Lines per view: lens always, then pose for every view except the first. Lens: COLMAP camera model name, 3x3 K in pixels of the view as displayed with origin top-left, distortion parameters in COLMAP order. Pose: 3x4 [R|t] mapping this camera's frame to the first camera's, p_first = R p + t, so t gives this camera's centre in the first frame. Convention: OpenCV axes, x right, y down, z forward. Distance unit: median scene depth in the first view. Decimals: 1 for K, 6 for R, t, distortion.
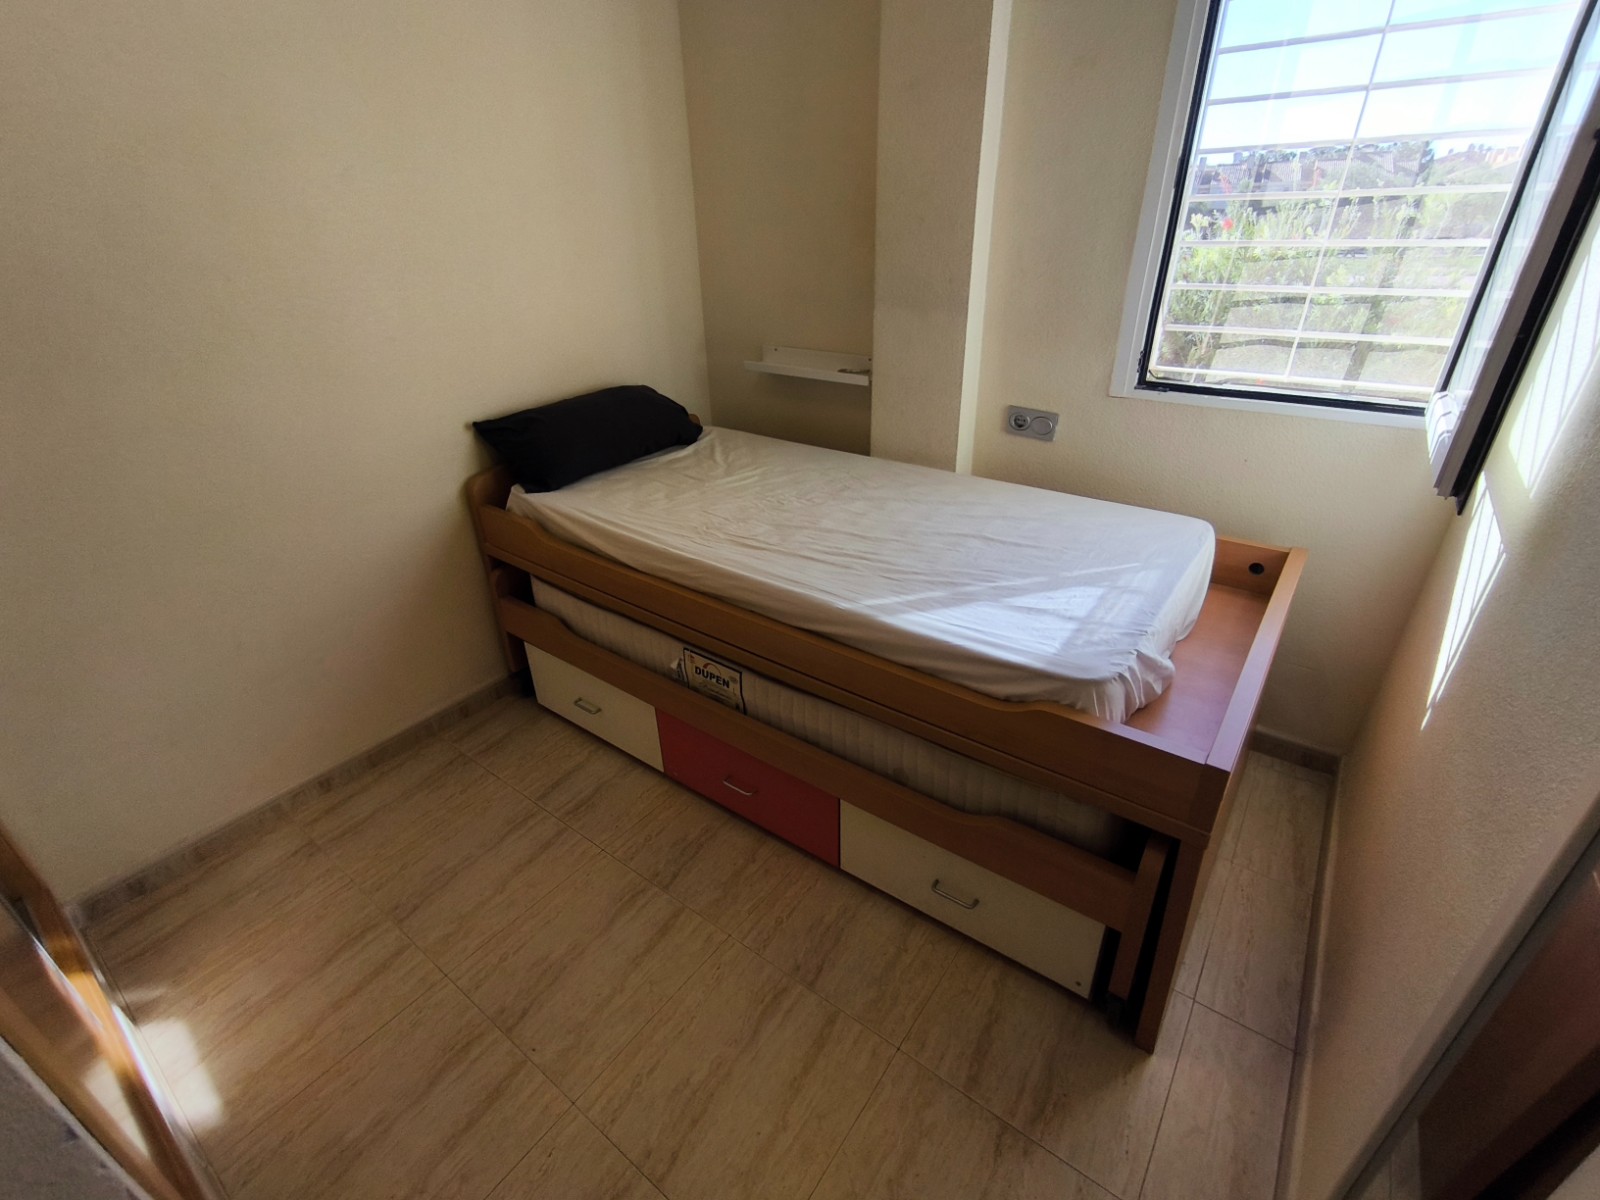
lens RADIAL K [[722.3, 0, 793.6], [0, 722.3, 603.0], [0, 0, 1]] dist [-0.009035, 0.004915]
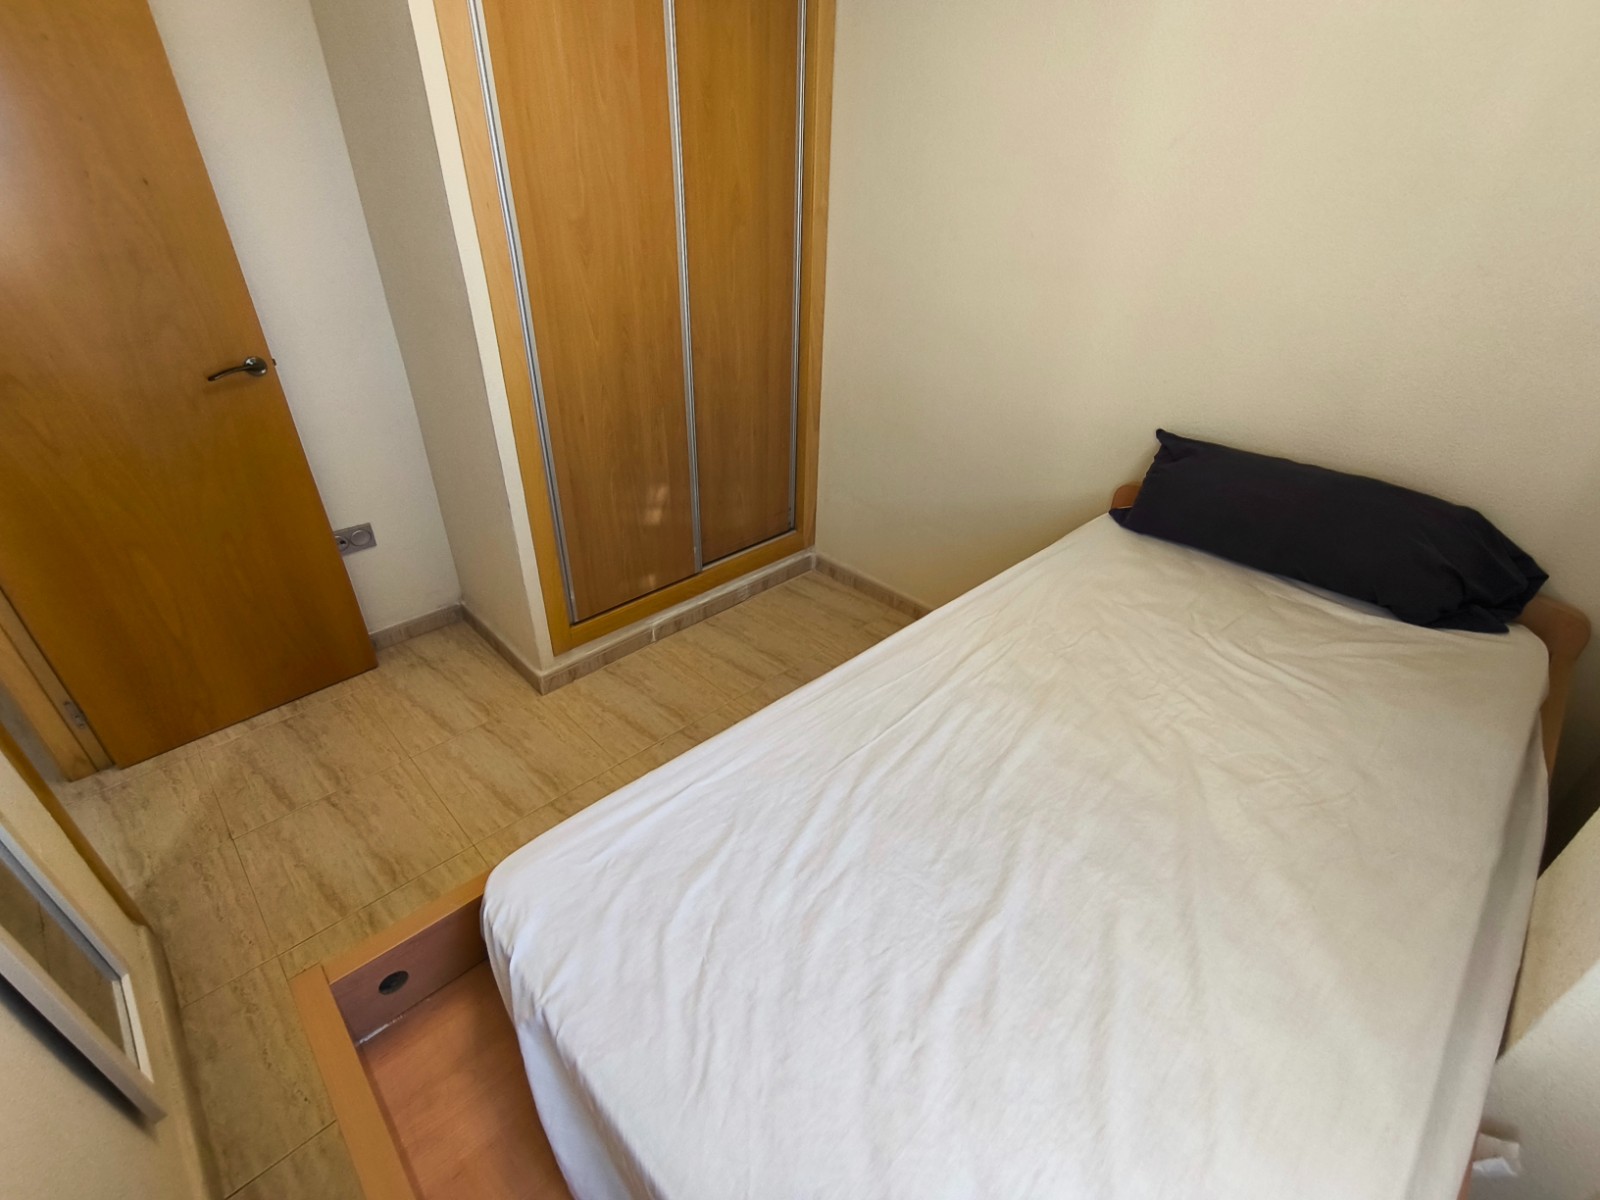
lens RADIAL K [[739.6, 0, 788.4], [0, 739.6, 596.7], [0, 0, 1]] dist [-0.085169, 0.111683]
pose [[-0.156424, 0.532552, -0.831817, 0.469393], [-0.477522, 0.696437, 0.535676, -0.358821], [0.864583, 0.481003, 0.145366, 0.554599]]
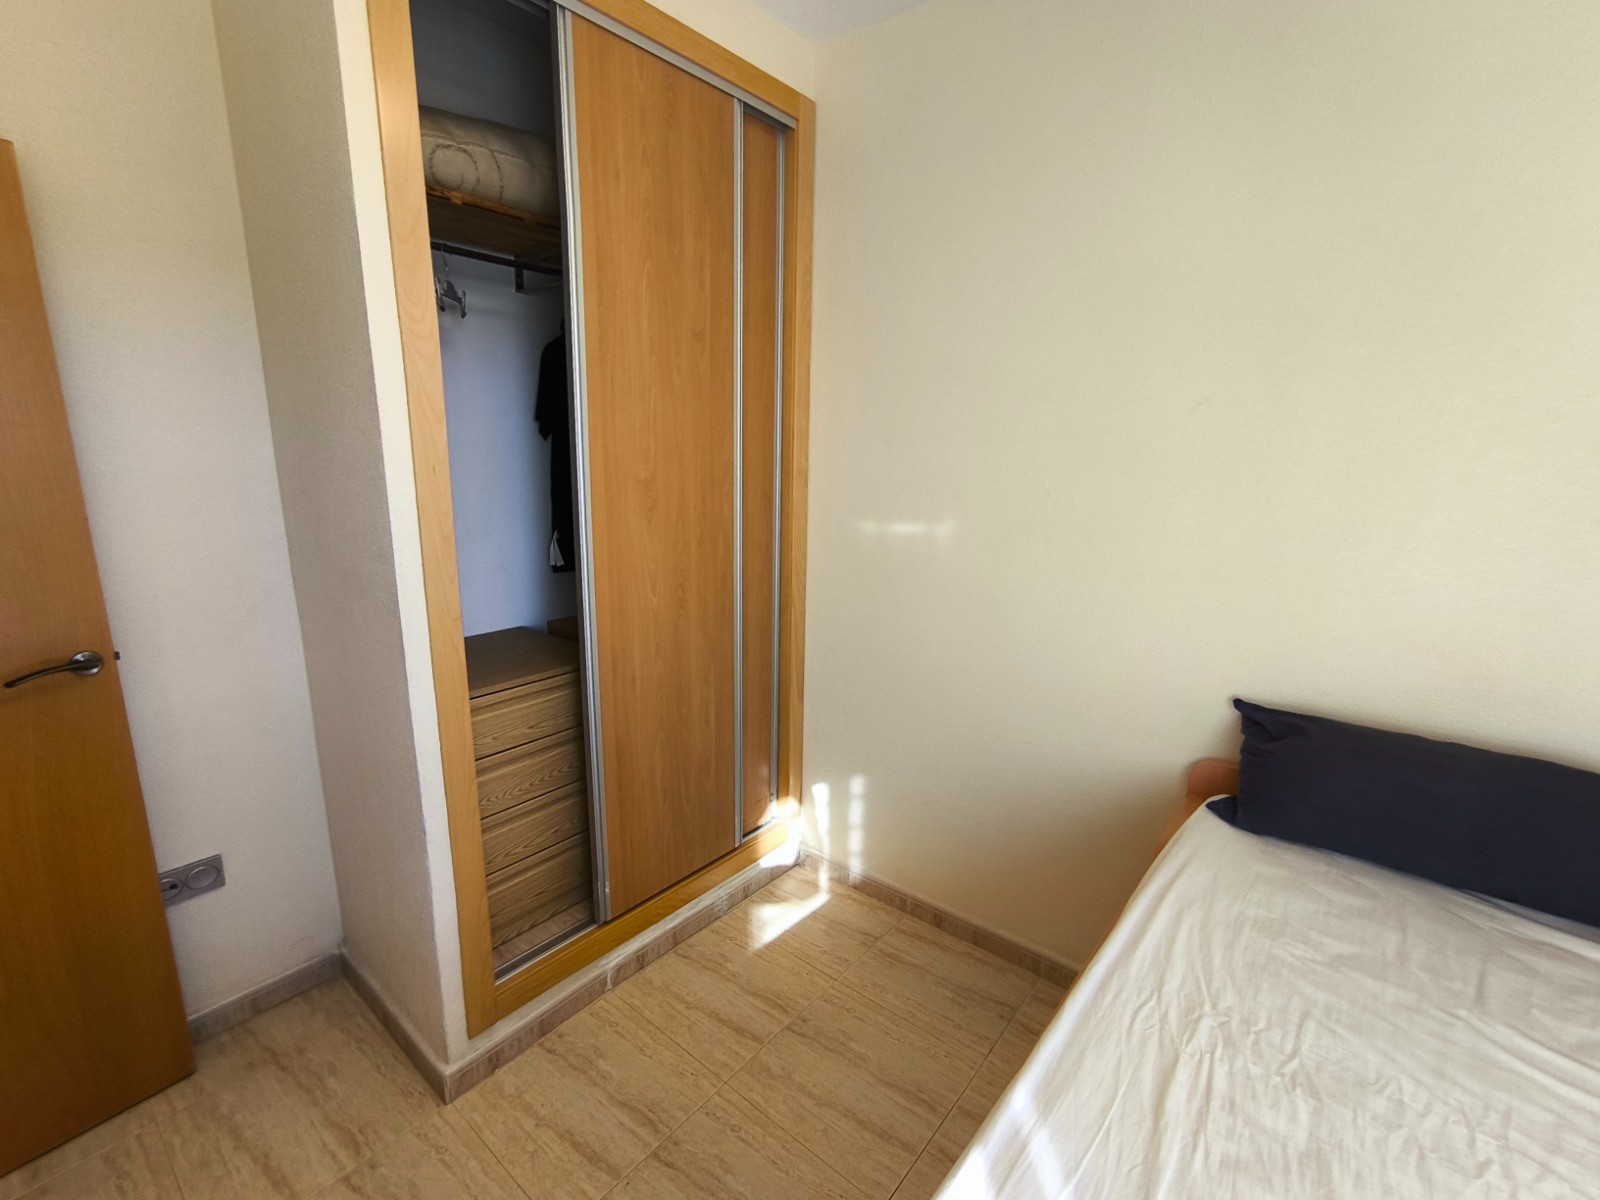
lens RADIAL K [[722.3, 0, 793.6], [0, 722.3, 603.0], [0, 0, 1]] dist [-0.009035, 0.004915]
pose [[-0.046092, 0.249267, -0.967337, 0.269508], [-0.485475, 0.840727, 0.239774, -0.282183], [0.873035, 0.480670, 0.082262, 0.470748]]
